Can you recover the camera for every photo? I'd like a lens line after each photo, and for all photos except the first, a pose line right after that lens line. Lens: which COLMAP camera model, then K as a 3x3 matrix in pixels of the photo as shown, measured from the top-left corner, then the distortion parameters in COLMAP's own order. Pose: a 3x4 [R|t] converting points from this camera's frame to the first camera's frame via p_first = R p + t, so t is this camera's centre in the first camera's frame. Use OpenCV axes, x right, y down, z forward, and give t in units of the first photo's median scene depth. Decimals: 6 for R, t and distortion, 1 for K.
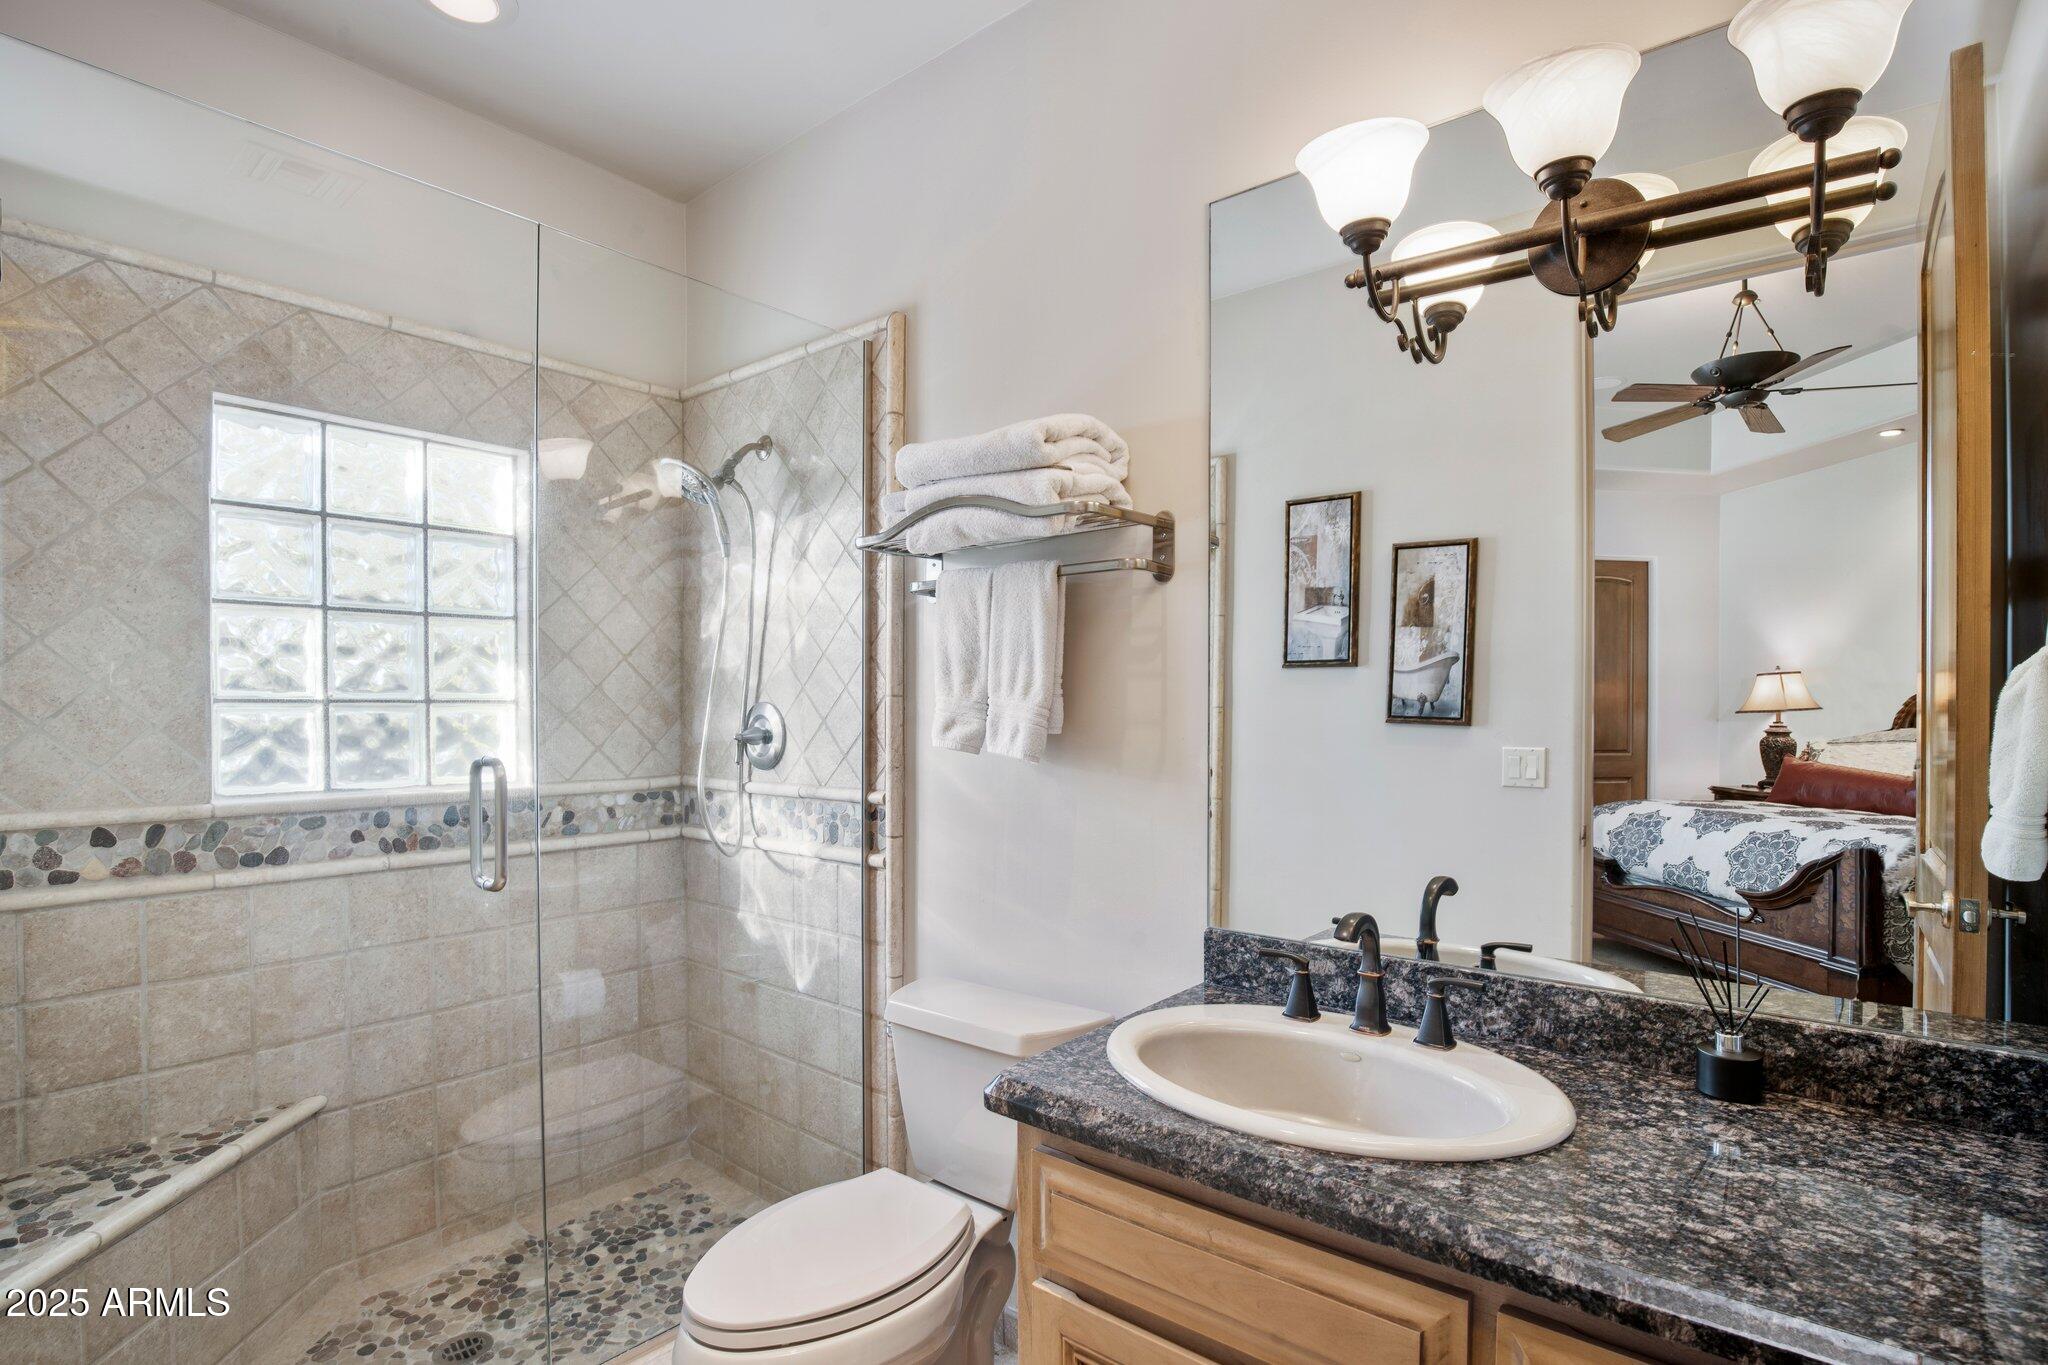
lens RADIAL K [[965.7, 0, 1030.9], [0, 965.7, 722.4], [0, 0, 1]] dist [-0.031693, 0.001049]
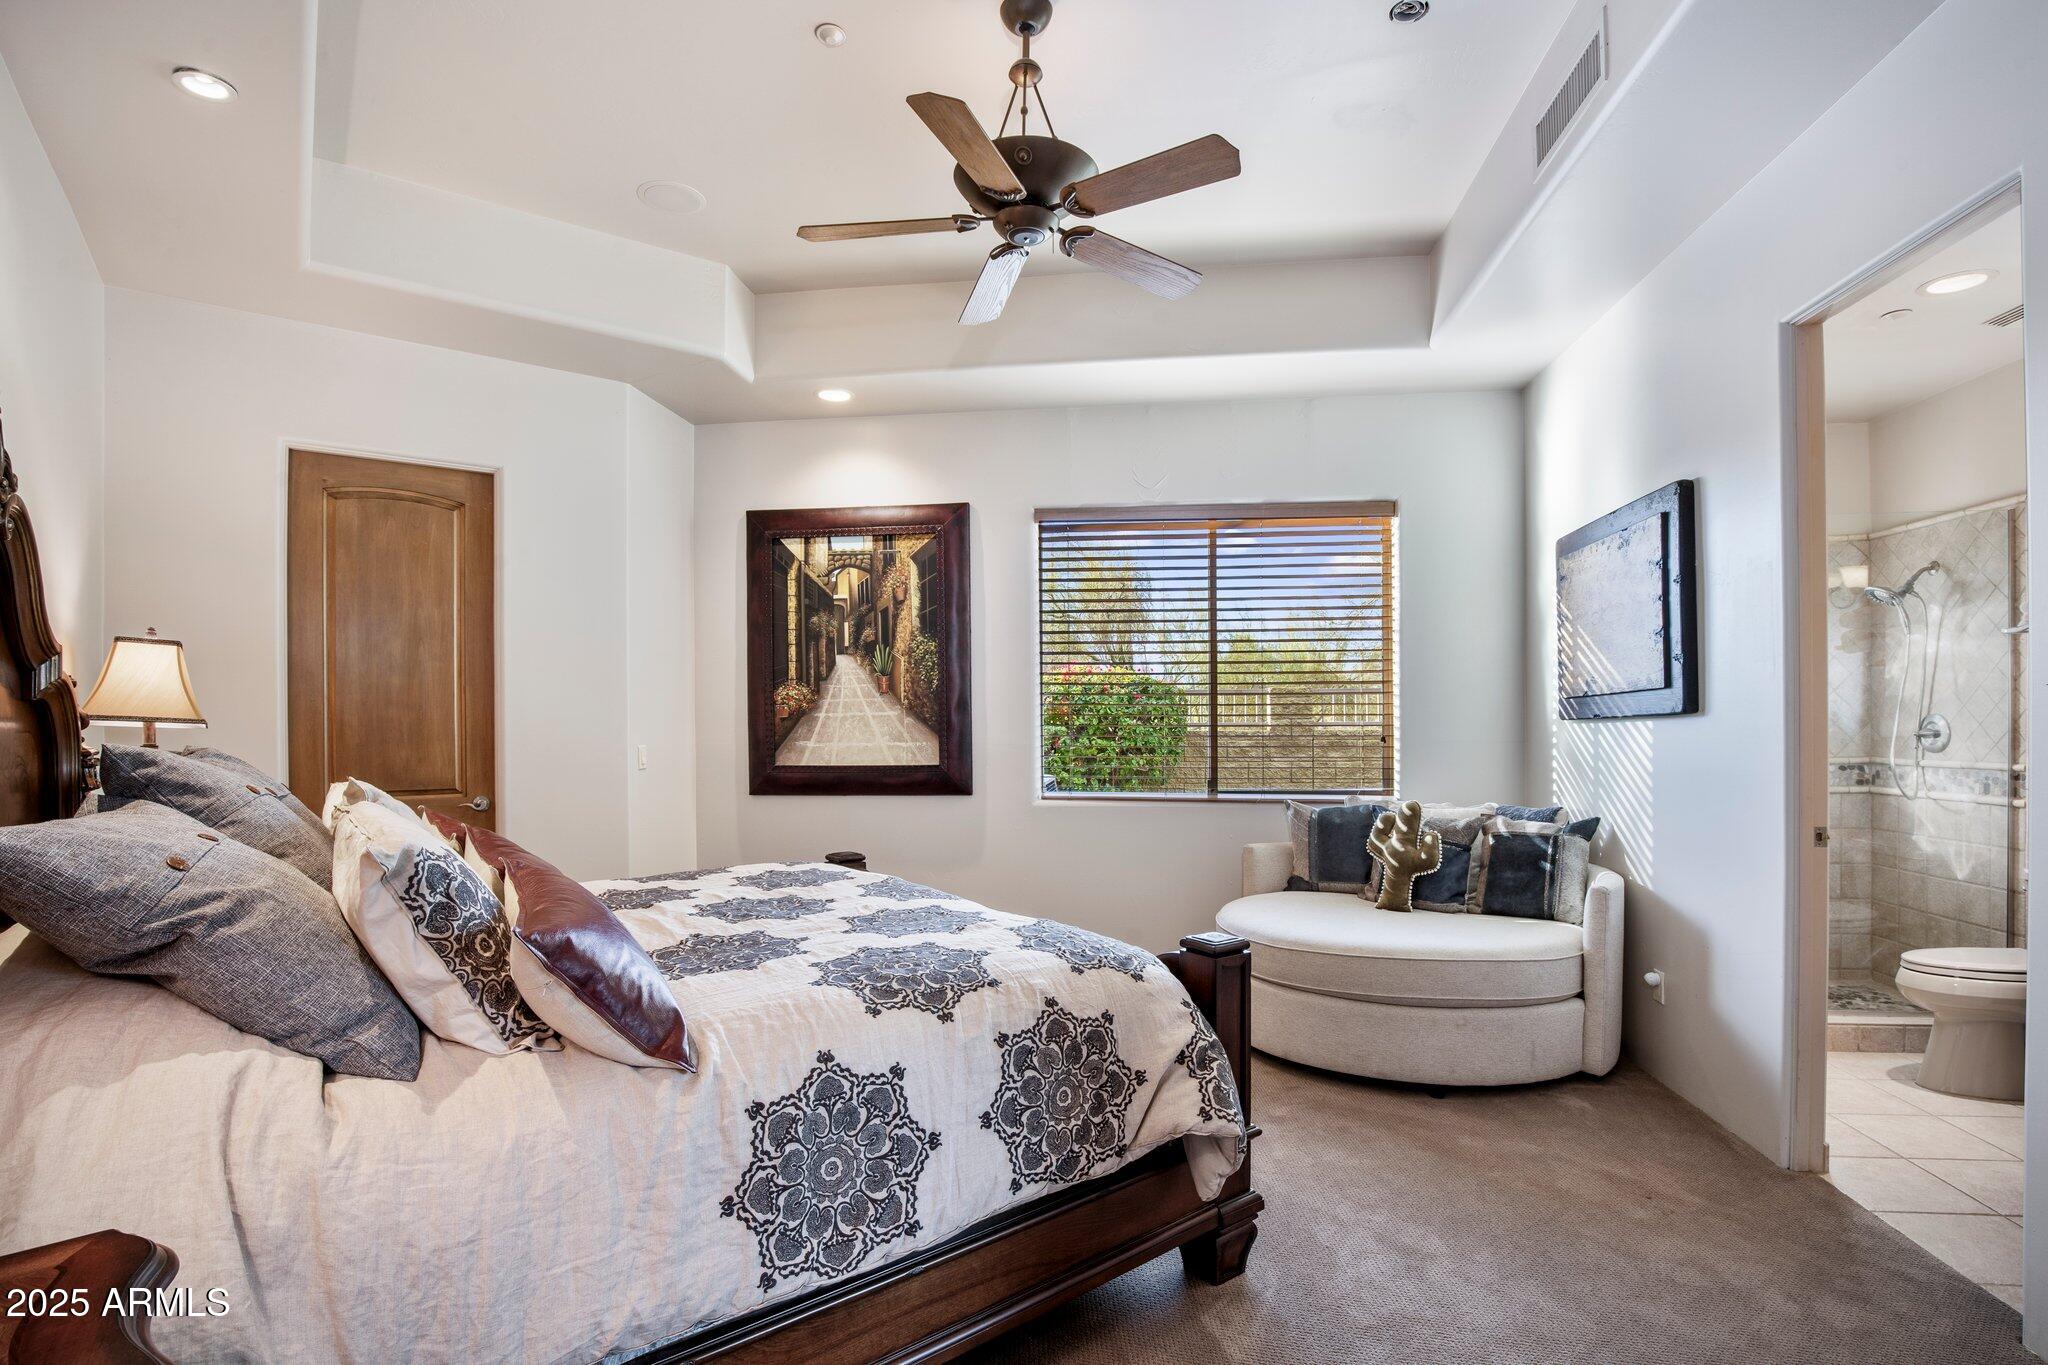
lens RADIAL K [[965.7, 0, 1030.9], [0, 965.7, 722.4], [0, 0, 1]] dist [-0.031693, 0.001049]
pose [[0.547515, -0.002184, -0.836793, 0.251082], [-0.014949, 0.999811, -0.012390, 0.039856], [0.836662, 0.019293, 0.547379, -1.309401]]
